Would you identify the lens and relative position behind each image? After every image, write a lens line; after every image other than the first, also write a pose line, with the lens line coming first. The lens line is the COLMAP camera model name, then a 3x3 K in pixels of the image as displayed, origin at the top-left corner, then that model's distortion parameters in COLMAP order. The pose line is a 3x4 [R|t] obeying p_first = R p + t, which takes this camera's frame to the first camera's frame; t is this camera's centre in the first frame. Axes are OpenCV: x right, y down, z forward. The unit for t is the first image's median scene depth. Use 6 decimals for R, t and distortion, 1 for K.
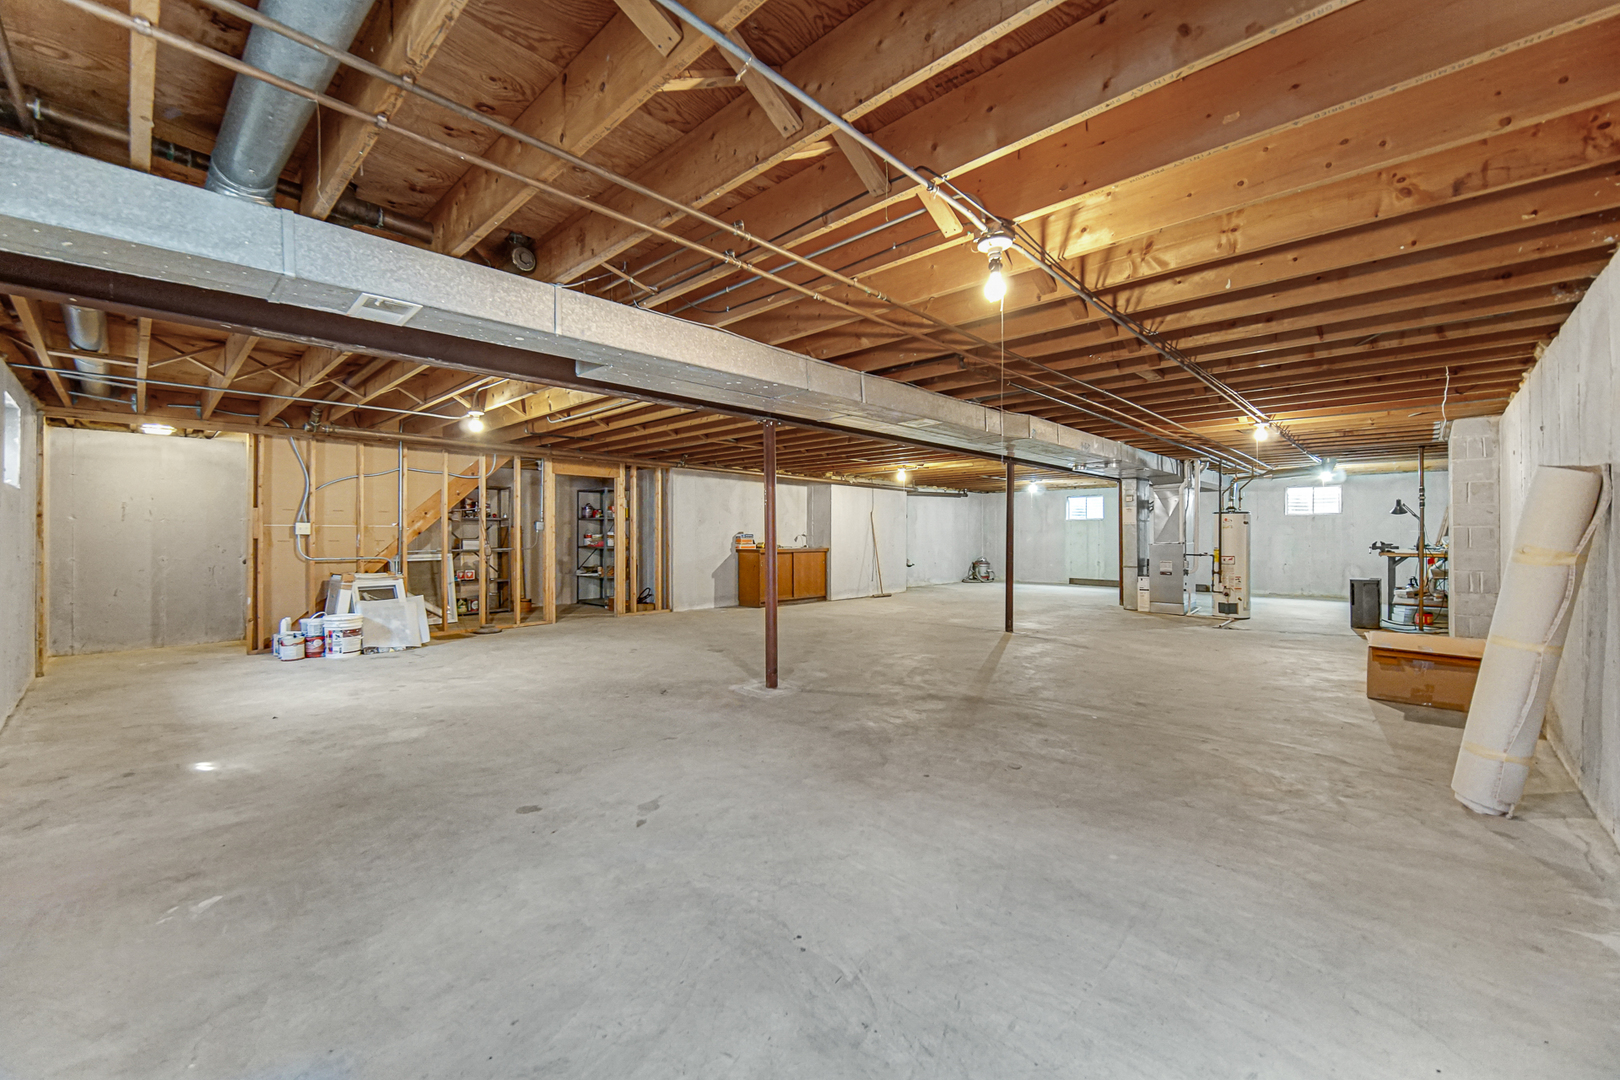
lens RADIAL K [[646.6, 0, 803.7], [0, 646.6, 536.2], [0, 0, 1]] dist [-0.000080, 0.000694]
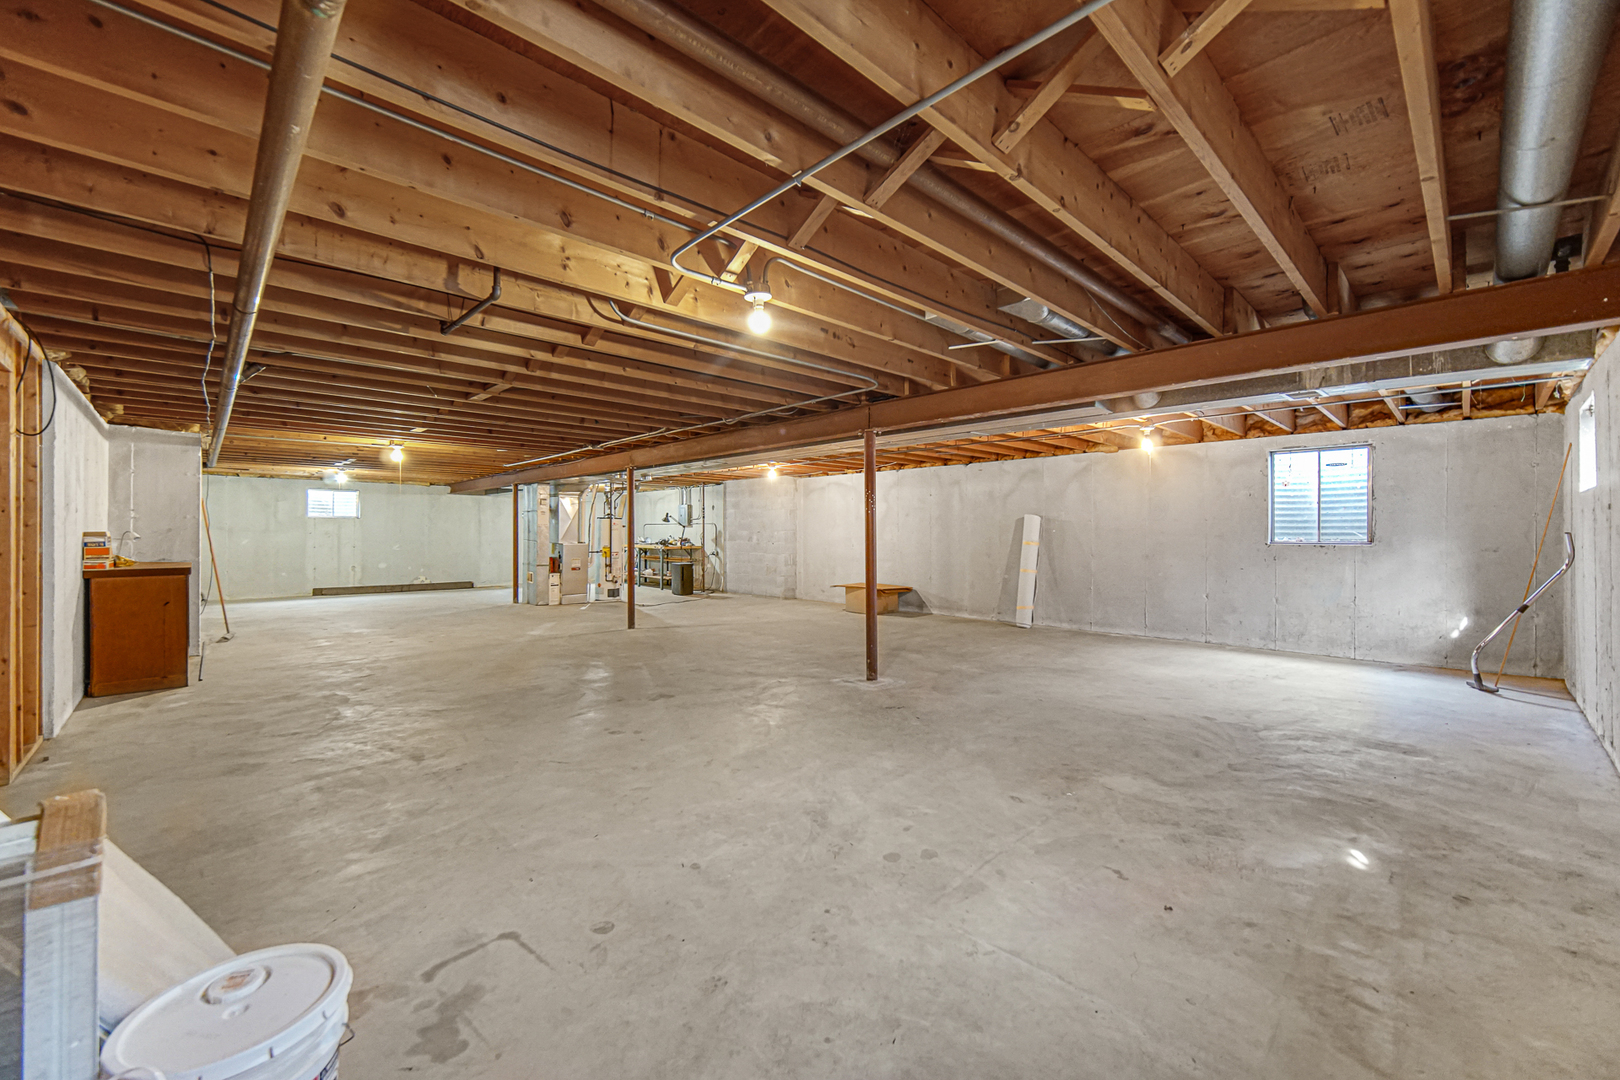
lens RADIAL K [[646.6, 0, 804.1], [0, 646.6, 533.5], [0, 0, 1]] dist [-0.000080, 0.000694]
pose [[0.047330, 0.000689, 0.998879, -0.378604], [0.001947, 0.999998, -0.000782, -0.002691], [-0.998877, 0.001982, 0.047328, 0.357106]]
